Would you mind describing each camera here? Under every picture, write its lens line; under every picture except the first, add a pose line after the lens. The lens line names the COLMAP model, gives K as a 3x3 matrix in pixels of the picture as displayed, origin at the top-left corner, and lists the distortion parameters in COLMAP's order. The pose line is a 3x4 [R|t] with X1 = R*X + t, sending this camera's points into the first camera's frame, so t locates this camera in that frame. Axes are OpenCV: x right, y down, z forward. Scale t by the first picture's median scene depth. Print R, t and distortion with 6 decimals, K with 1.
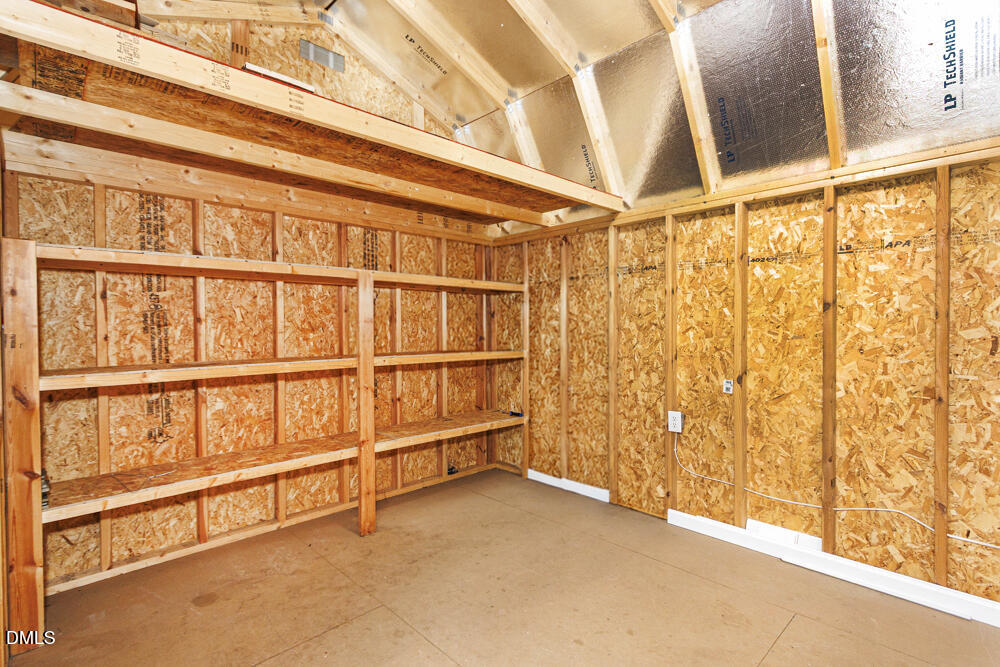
lens RADIAL K [[459.8, 0, 505.8], [0, 459.8, 334.4], [0, 0, 1]] dist [0.004644, -0.000698]
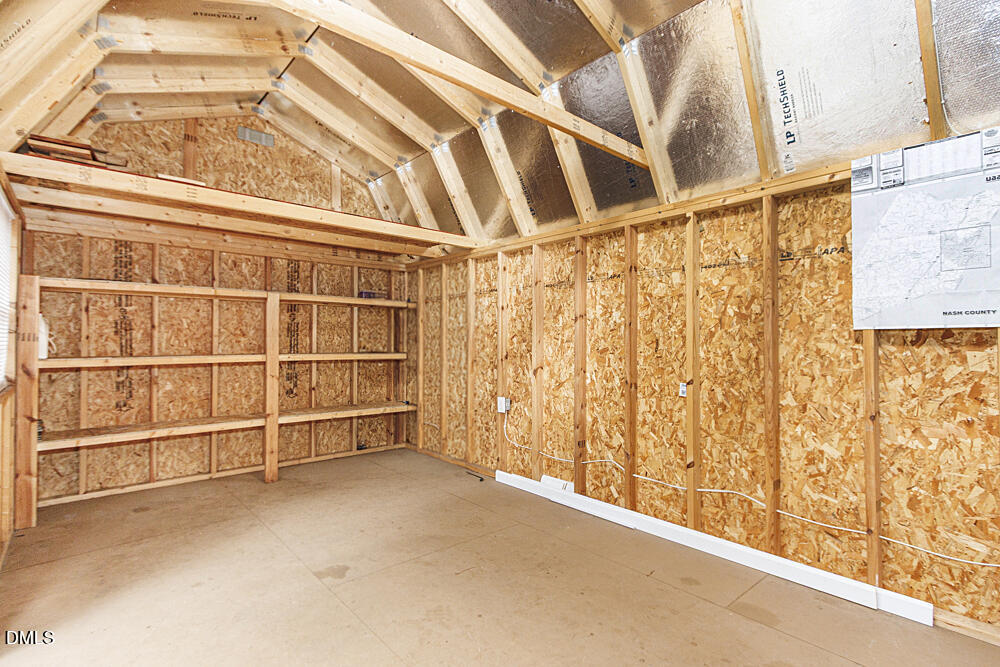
lens RADIAL K [[459.8, 0, 507.5], [0, 459.8, 335.6], [0, 0, 1]] dist [0.004644, -0.000698]
pose [[0.999164, 0.006725, -0.040335, 0.482684], [-0.007914, 0.999536, -0.029407, 0.030031], [0.040119, 0.029702, 0.998753, -0.383910]]
